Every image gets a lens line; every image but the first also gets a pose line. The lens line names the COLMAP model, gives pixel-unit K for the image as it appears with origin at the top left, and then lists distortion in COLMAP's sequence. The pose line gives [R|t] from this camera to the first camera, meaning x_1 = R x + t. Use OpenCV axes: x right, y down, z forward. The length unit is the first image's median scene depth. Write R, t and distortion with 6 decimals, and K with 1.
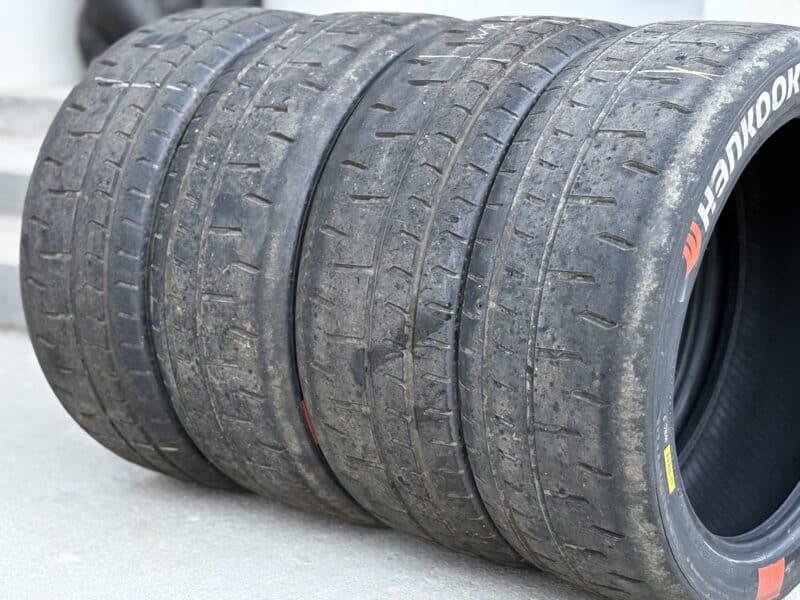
lens RADIAL K [[1585.5, 0, 399.7], [0, 1585.5, 300.2], [0, 0, 1]] dist [0.203261, 0.000000]
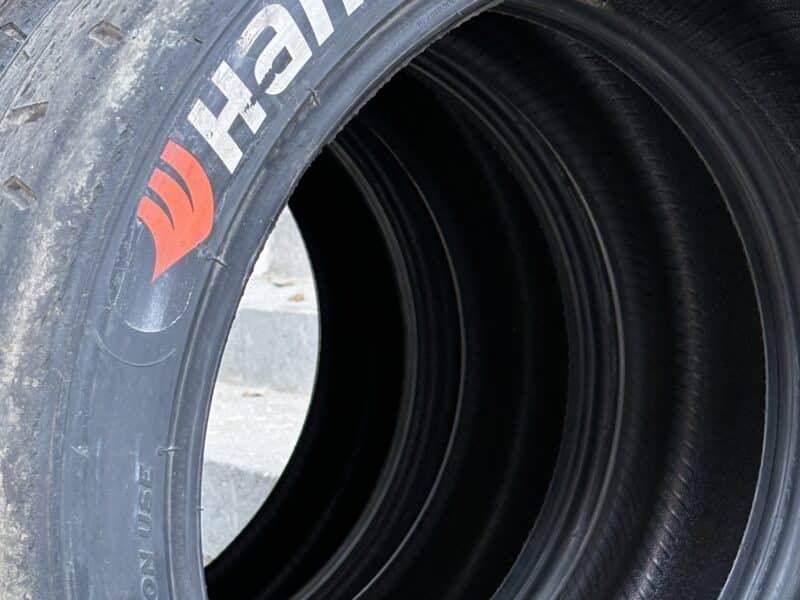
lens RADIAL K [[1585.5, 0, 400.2], [0, 1585.5, 299.7], [0, 0, 1]] dist [0.203261, 0.000000]
pose [[0.887900, -0.006997, -0.459984, 0.435663], [-0.053500, 0.991529, -0.118352, 0.039636], [0.456915, 0.129694, 0.880004, 0.663489]]
